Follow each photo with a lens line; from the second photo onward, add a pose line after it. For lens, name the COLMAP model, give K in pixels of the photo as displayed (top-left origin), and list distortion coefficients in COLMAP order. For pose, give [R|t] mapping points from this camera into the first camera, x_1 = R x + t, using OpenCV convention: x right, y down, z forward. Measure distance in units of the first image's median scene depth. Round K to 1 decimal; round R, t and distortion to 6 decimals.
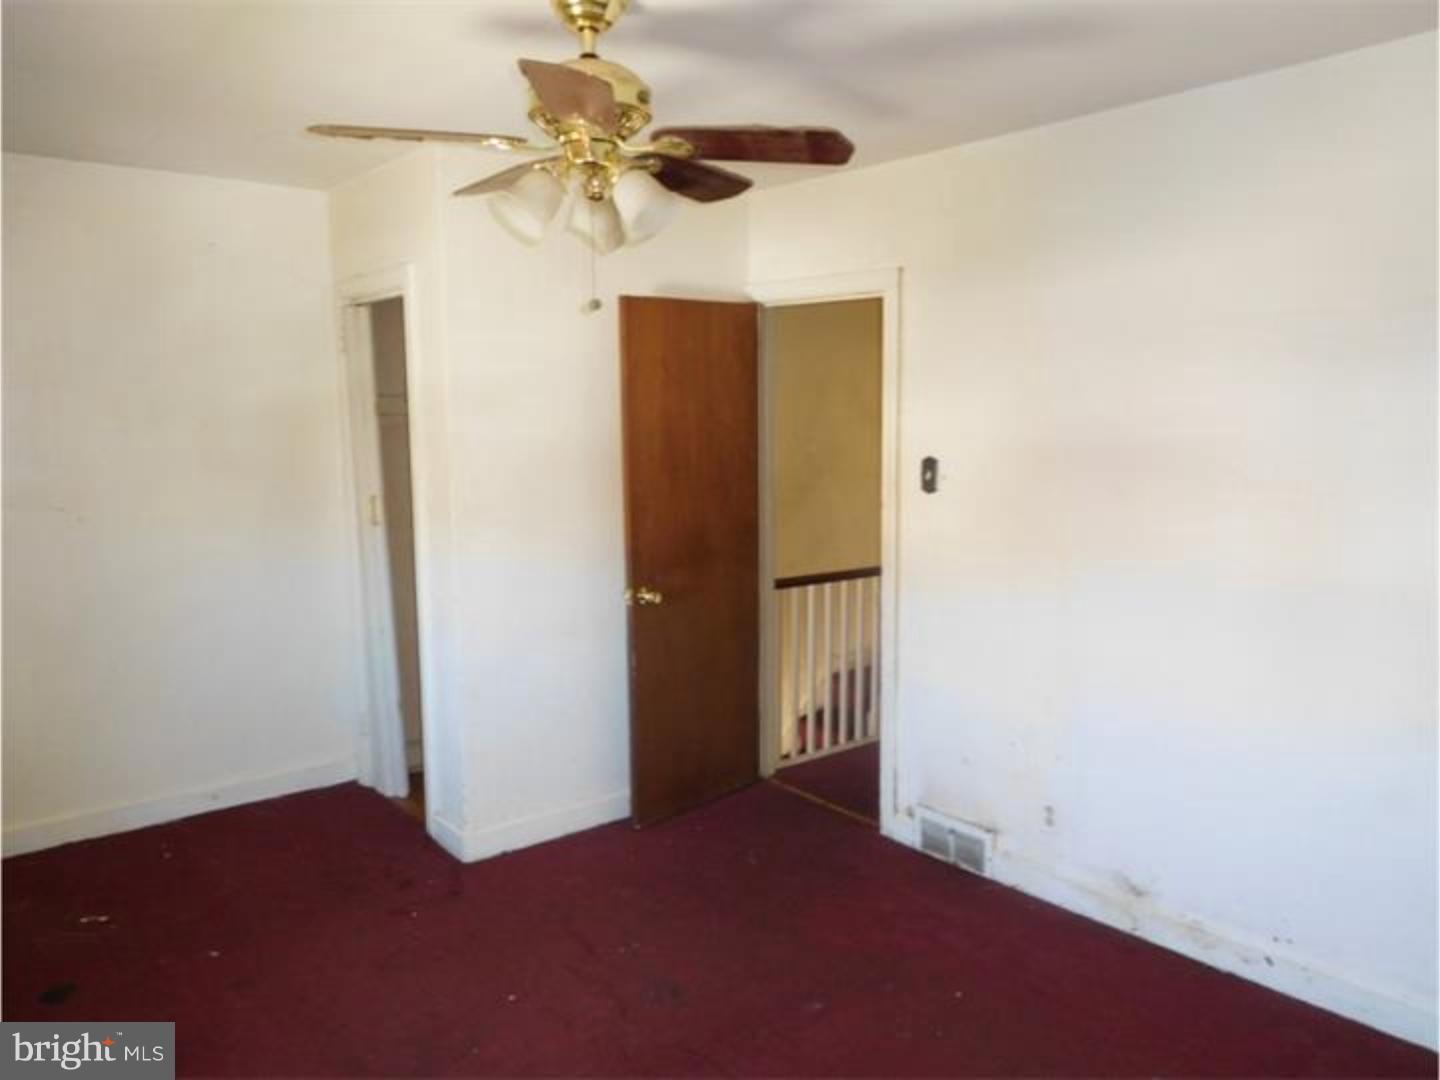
lens RADIAL K [[1072.6, 0, 720.0], [0, 1072.6, 540.0], [0, 0, 1]] dist [-0.014465, 0.004293]
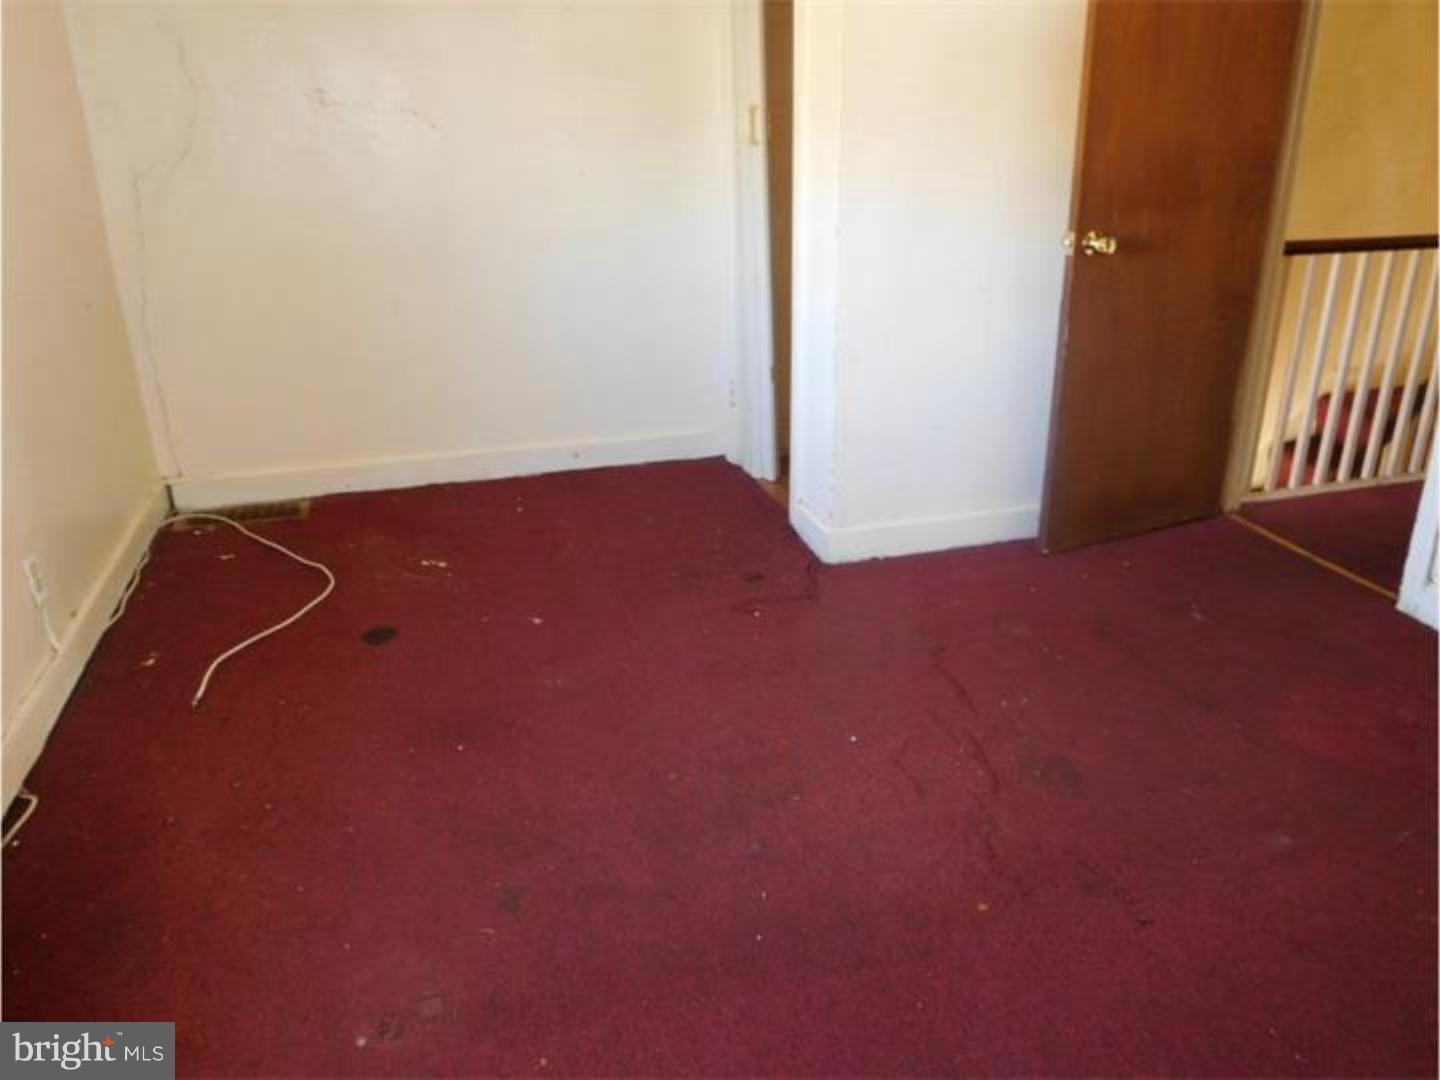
lens RADIAL K [[1117.4, 0, 720.0], [0, 1117.4, 540.0], [0, 0, 1]] dist [-0.057582, -0.005494]
pose [[0.928097, 0.139306, -0.345297, -0.017618], [-0.044122, 0.961987, 0.269508, 0.051108], [0.369715, -0.234894, 0.898964, 0.182573]]
